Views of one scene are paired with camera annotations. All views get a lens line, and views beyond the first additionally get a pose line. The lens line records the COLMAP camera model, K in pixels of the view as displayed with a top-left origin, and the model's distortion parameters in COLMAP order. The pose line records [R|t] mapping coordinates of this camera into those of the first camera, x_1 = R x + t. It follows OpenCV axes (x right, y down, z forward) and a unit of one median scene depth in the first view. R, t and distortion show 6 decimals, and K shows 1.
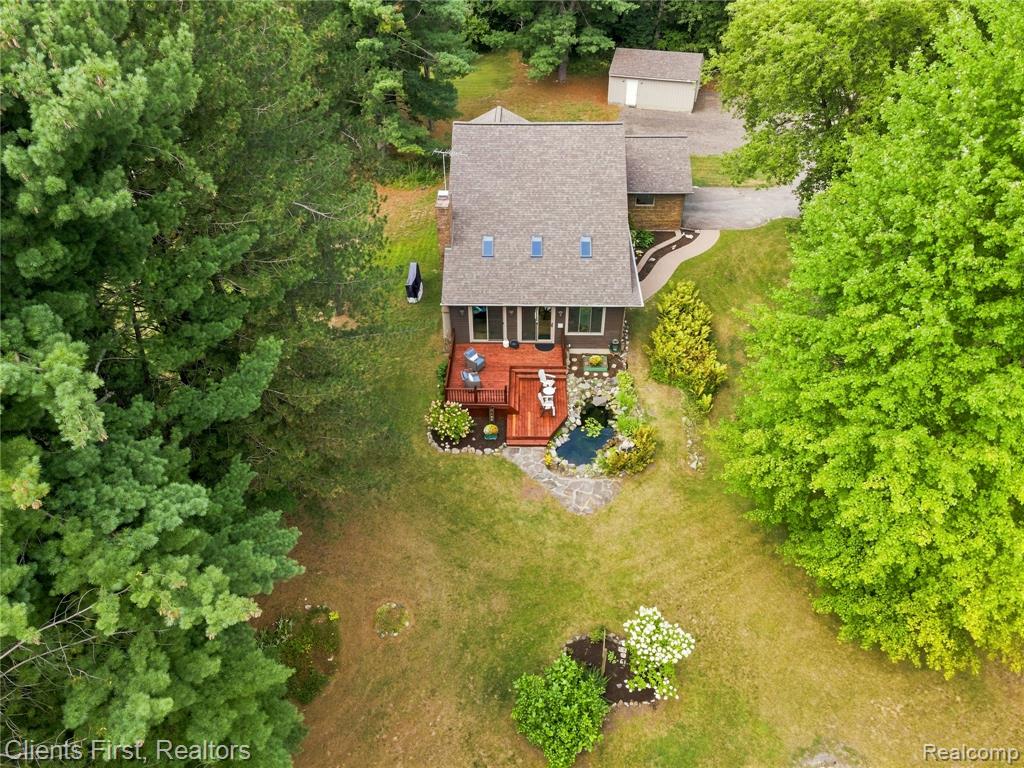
lens RADIAL K [[732.7, 0, 517.0], [0, 732.7, 387.6], [0, 0, 1]] dist [0.050182, 0.007888]
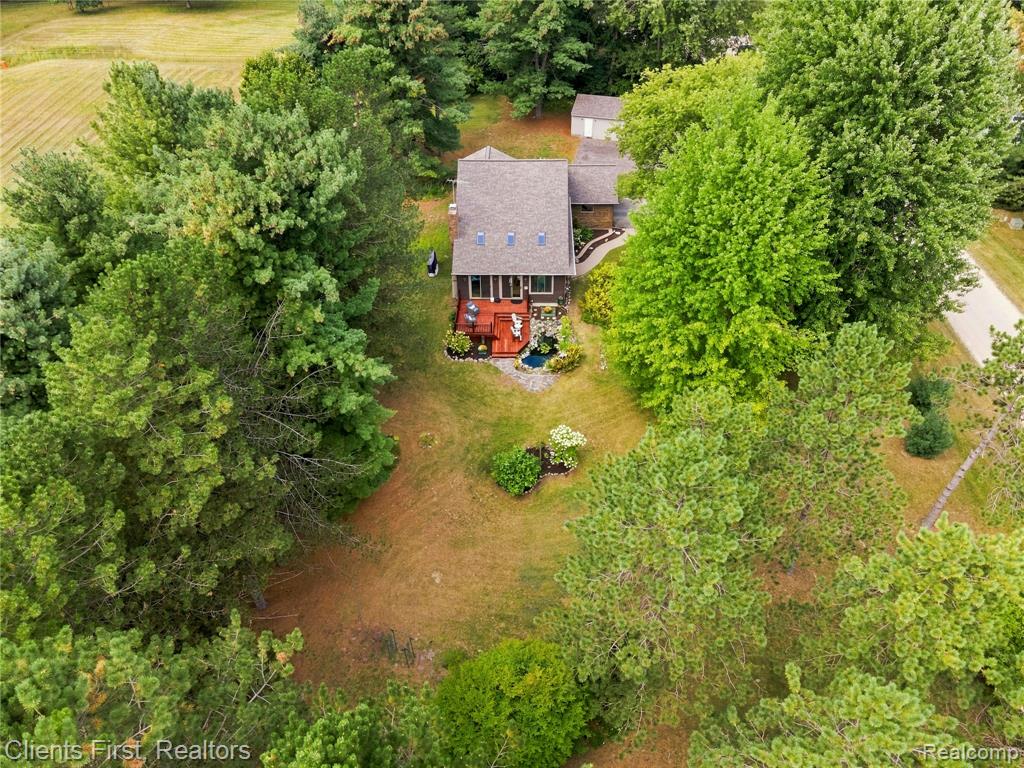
lens RADIAL K [[719.3, 0, 518.0], [0, 719.3, 383.1], [0, 0, 1]] dist [0.070589, 0.002638]
pose [[0.999988, -0.003170, 0.003654, 0.035413], [0.003187, 0.999984, -0.004777, 0.132759], [-0.003639, 0.004788, 0.999982, -0.580885]]
